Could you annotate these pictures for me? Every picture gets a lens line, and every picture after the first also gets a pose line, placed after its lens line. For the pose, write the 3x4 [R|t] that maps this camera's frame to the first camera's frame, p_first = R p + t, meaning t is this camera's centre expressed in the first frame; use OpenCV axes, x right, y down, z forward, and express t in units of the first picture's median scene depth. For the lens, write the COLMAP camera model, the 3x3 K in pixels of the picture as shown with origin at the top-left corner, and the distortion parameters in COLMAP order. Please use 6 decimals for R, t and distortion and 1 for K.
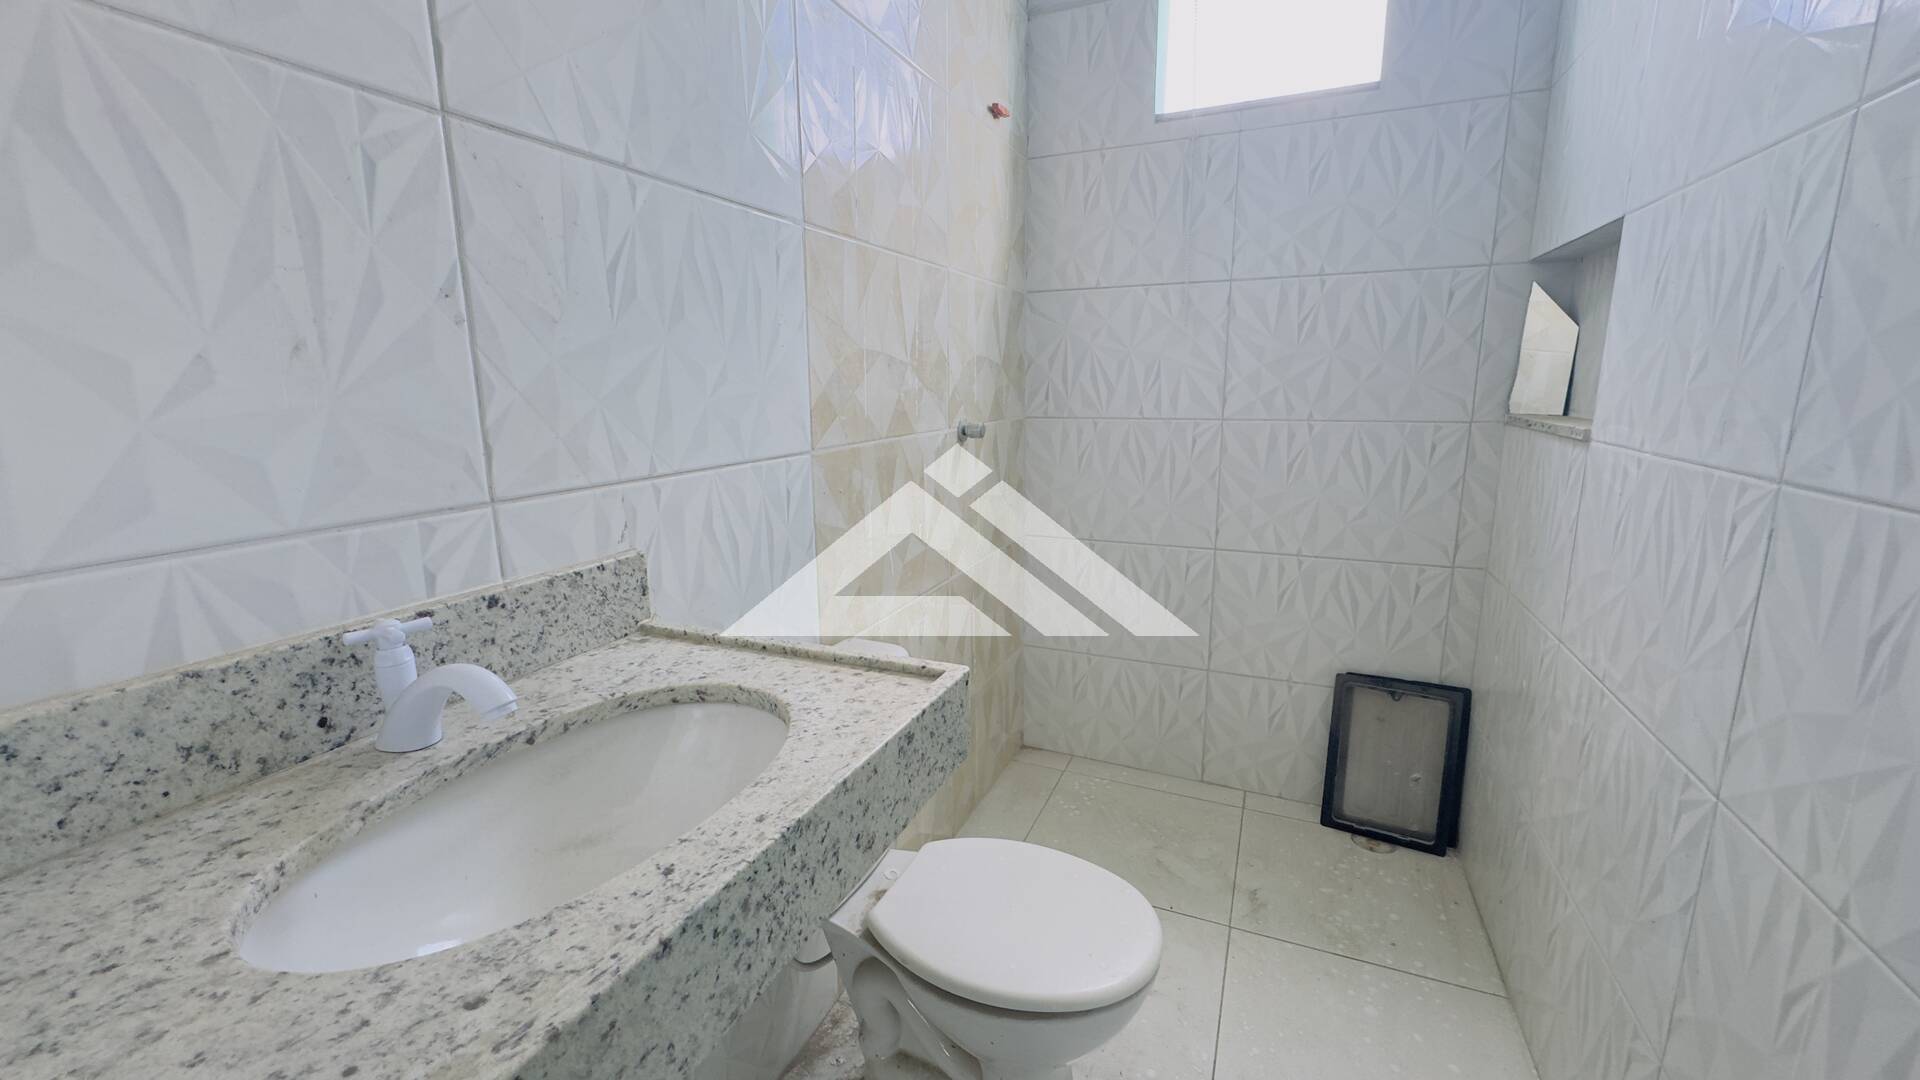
lens RADIAL K [[756.2, 0, 961.6], [0, 756.2, 535.9], [0, 0, 1]] dist [-0.007102, 0.000985]
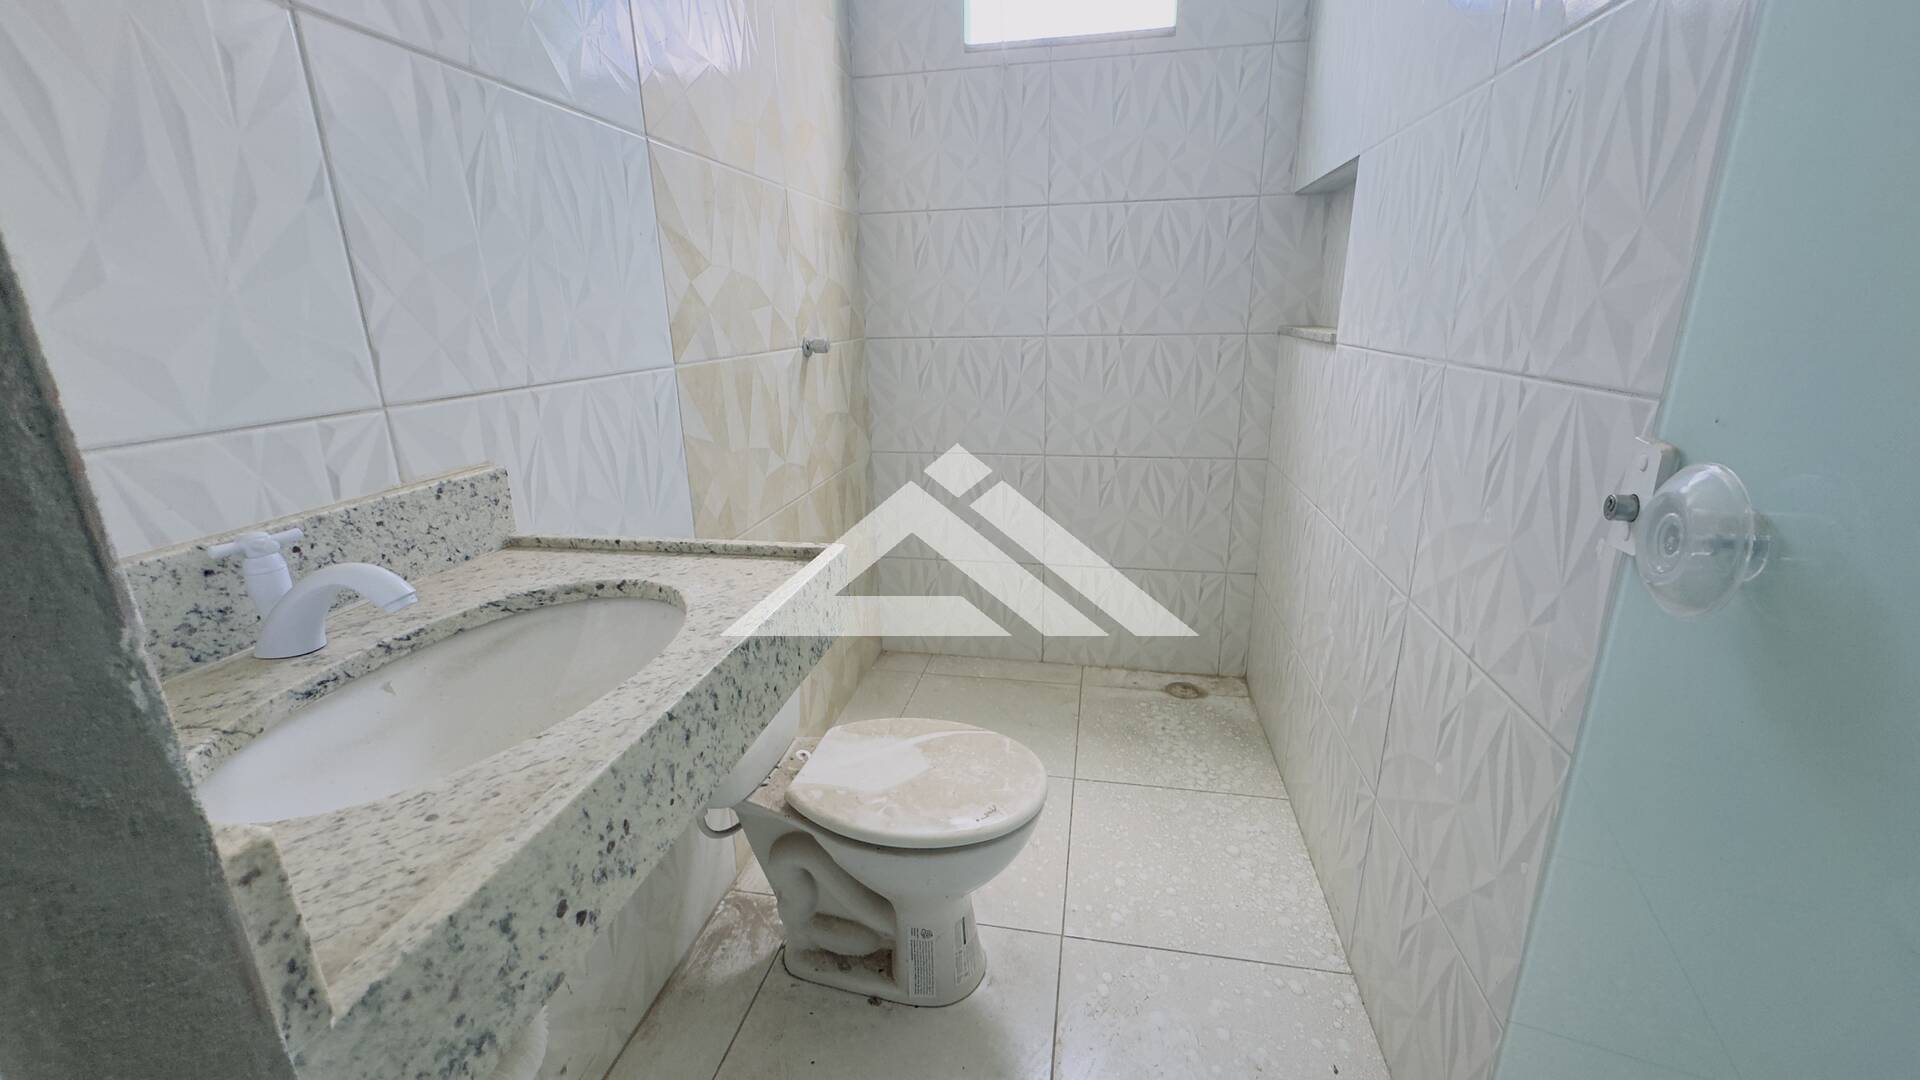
lens RADIAL K [[756.2, 0, 958.3], [0, 756.2, 536.7], [0, 0, 1]] dist [-0.007102, 0.000985]
pose [[0.975186, -0.071432, 0.209545, -0.047371], [0.053102, 0.994357, 0.091837, 0.044273], [-0.214923, -0.078431, 0.973477, -0.102445]]
